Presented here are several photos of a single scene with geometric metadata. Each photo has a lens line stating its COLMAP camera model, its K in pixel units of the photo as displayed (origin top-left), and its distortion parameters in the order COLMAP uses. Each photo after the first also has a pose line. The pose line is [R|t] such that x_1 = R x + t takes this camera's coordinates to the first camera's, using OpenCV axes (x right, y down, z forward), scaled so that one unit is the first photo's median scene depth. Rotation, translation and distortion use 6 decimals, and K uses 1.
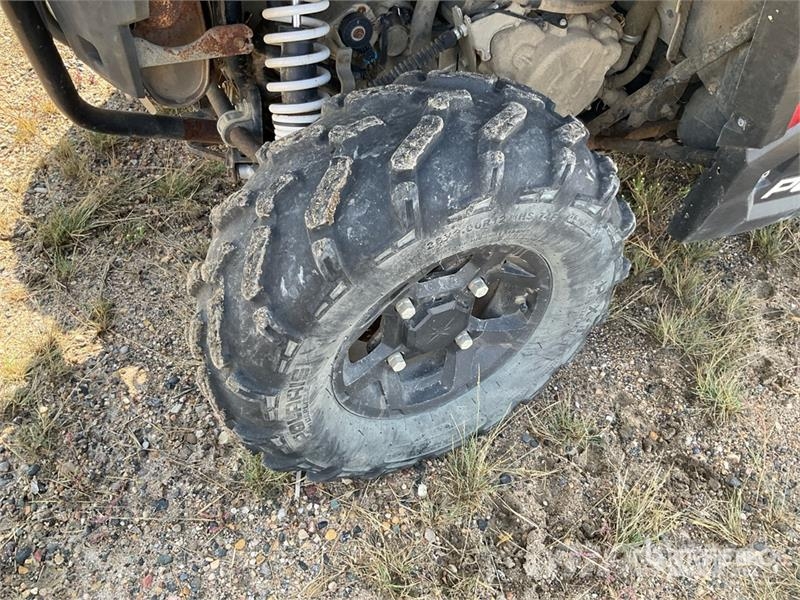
lens RADIAL K [[663.4, 0, 405.4], [0, 663.4, 299.1], [0, 0, 1]] dist [0.051117, -0.102597]
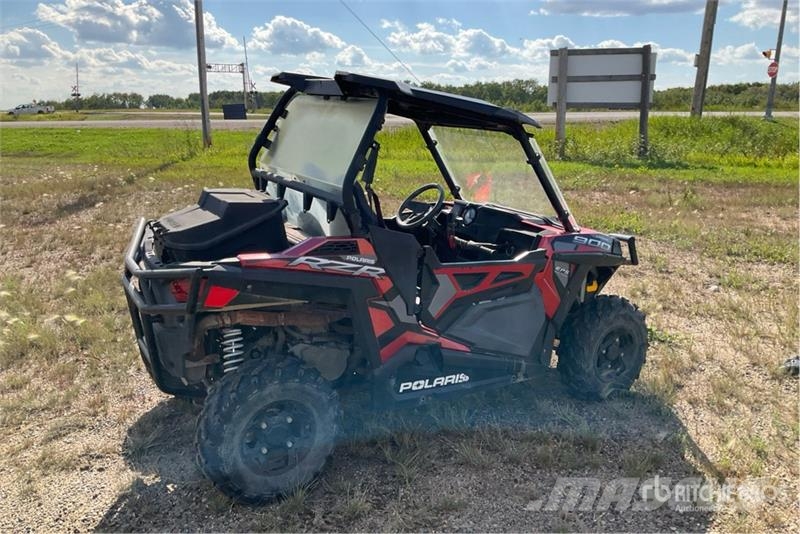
lens RADIAL K [[660.5, 0, 392.4], [0, 660.5, 261.8], [0, 0, 1]] dist [0.064591, -0.127639]
pose [[0.993257, -0.110462, 0.035209, 0.558570], [0.110964, 0.817758, -0.564765, 1.174607], [0.033592, 0.564863, 0.824500, -1.947649]]
